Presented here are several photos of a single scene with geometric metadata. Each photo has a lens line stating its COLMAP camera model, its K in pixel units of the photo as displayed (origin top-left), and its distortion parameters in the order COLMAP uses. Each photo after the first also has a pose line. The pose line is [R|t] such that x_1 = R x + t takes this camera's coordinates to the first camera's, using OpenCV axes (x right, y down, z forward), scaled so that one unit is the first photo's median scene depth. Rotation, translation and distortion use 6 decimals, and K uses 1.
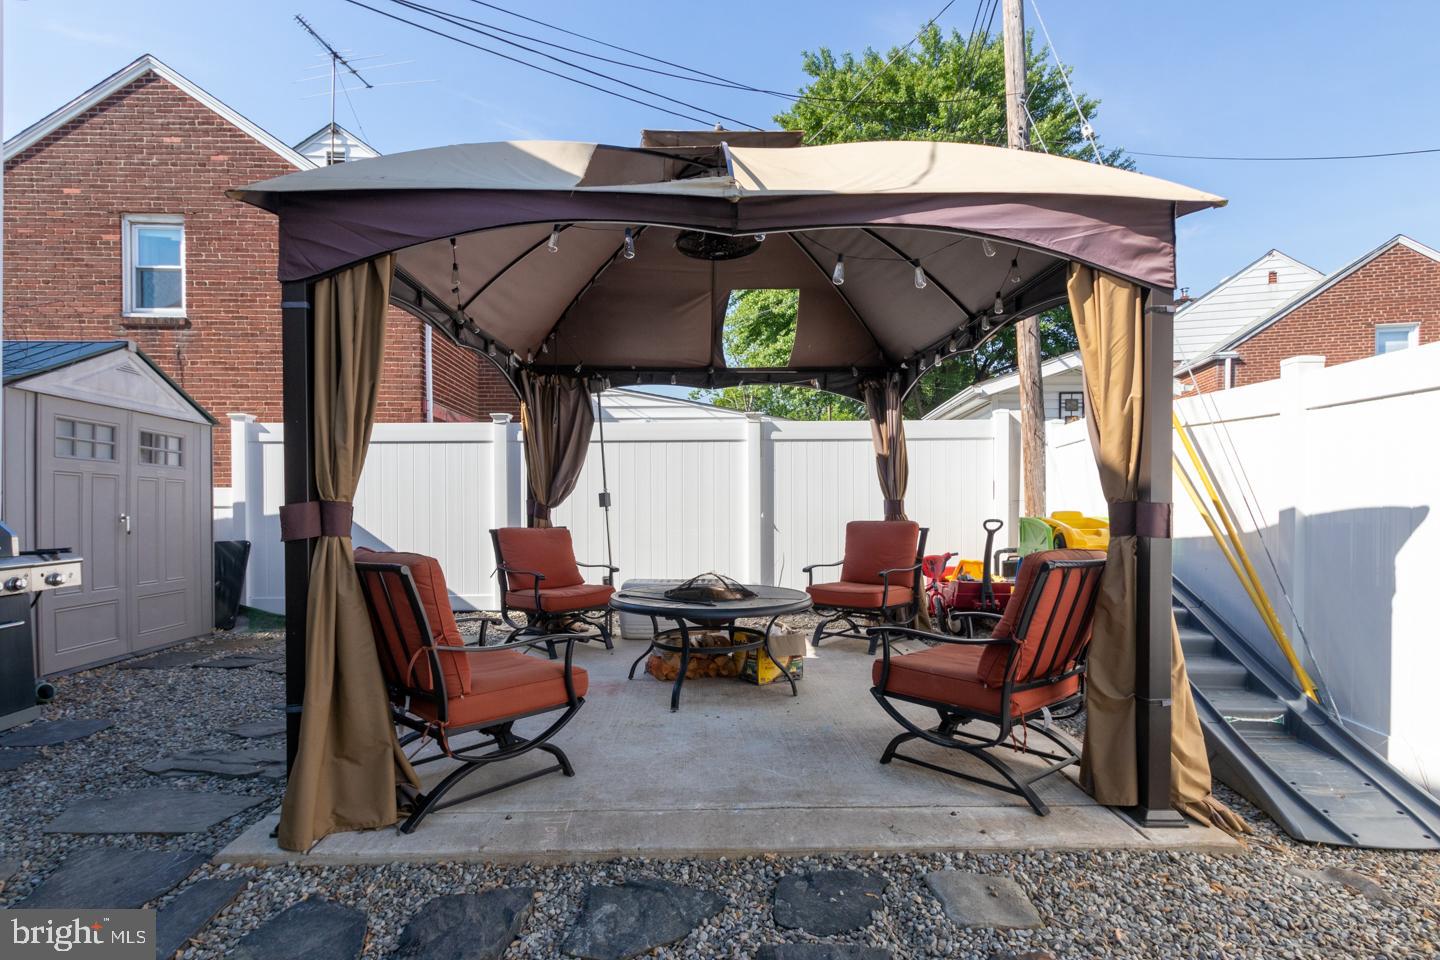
lens RADIAL K [[746.1, 0, 723.2], [0, 746.1, 492.7], [0, 0, 1]] dist [0.003842, 0.000160]
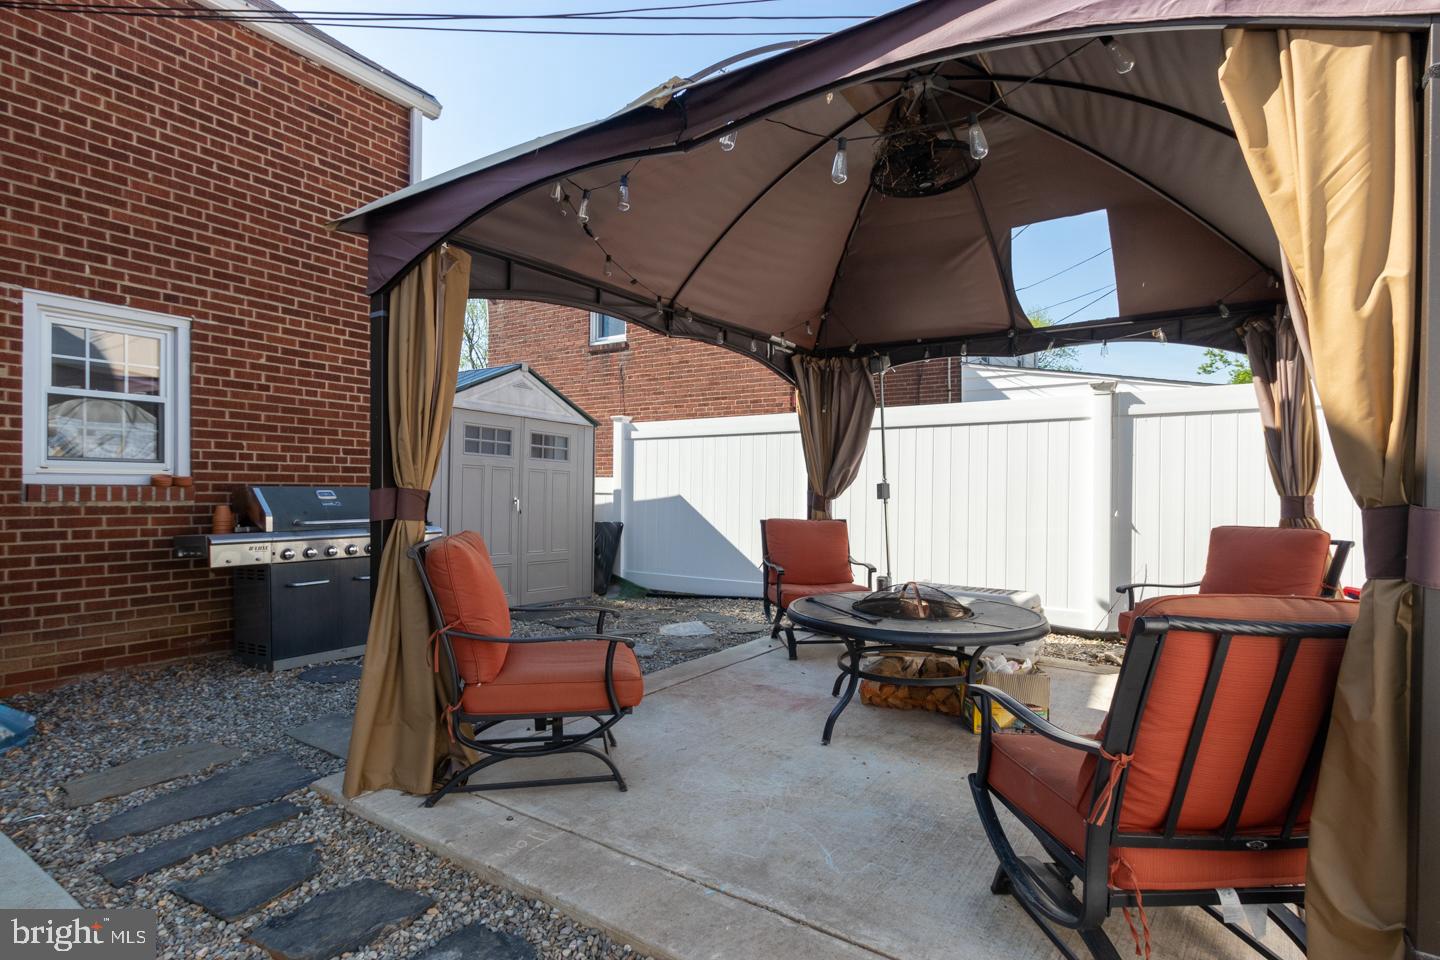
lens RADIAL K [[736.6, 0, 720.0], [0, 736.6, 480.0], [0, 0, 1]] dist [0.003053, -0.000014]
pose [[0.802713, 0.002734, -0.596359, 0.227111], [-0.006086, 0.999975, -0.003607, 0.000465], [0.596335, 0.006525, 0.802709, 0.182324]]
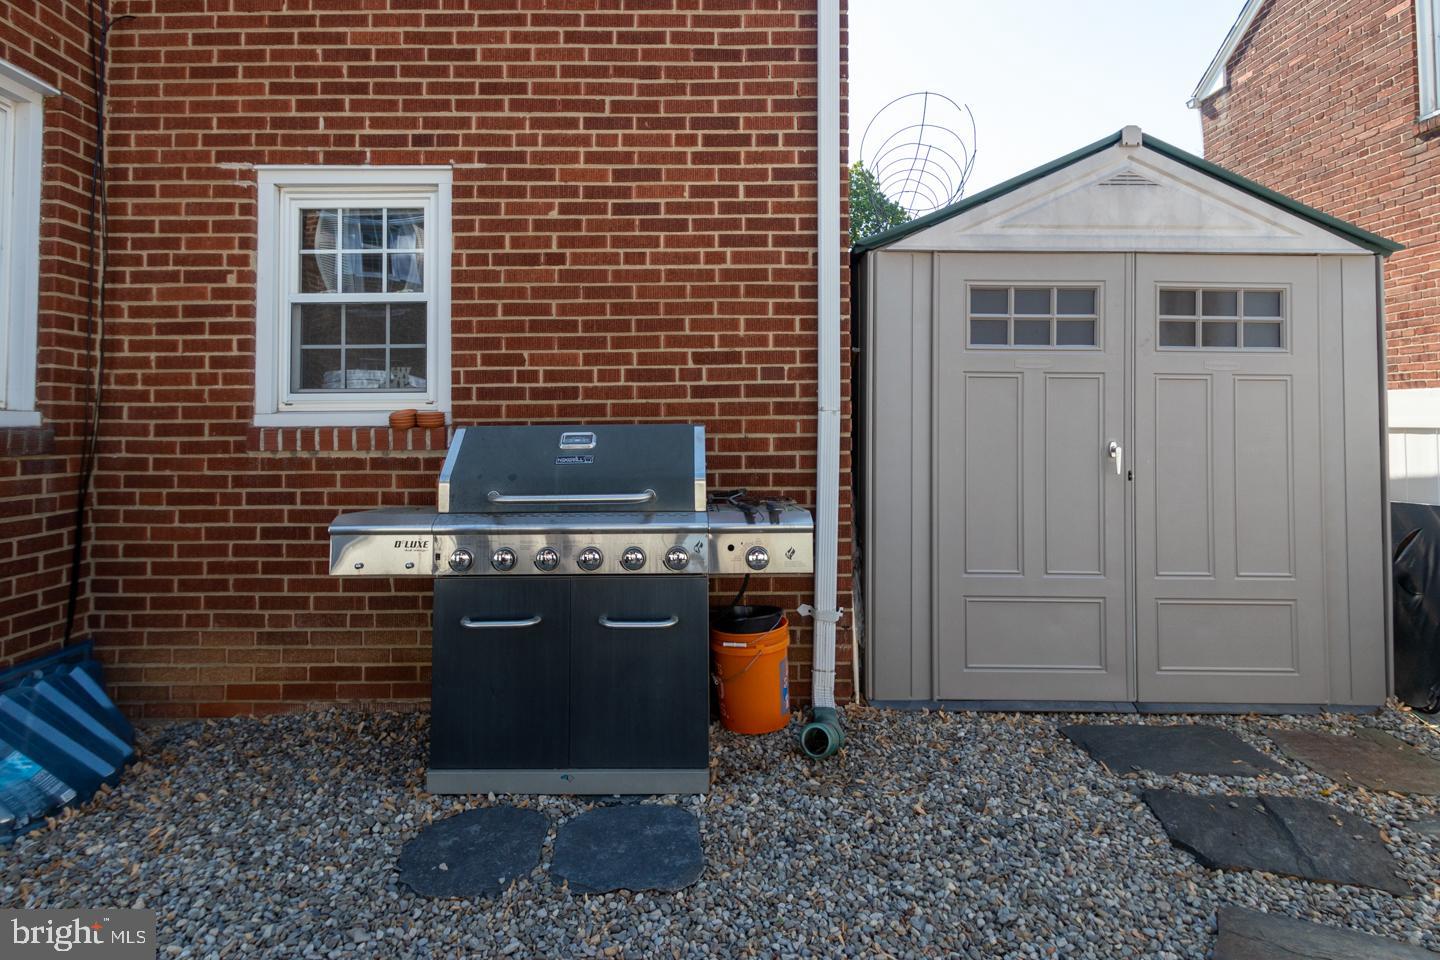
lens RADIAL K [[741.9, 0, 718.4], [0, 741.9, 400.5], [0, 0, 1]] dist [0.003490, -0.000974]
pose [[-0.072763, -0.024103, -0.997058, -0.225384], [0.016881, 0.999535, -0.025395, 0.005963], [0.997206, -0.018679, -0.072323, 0.717193]]
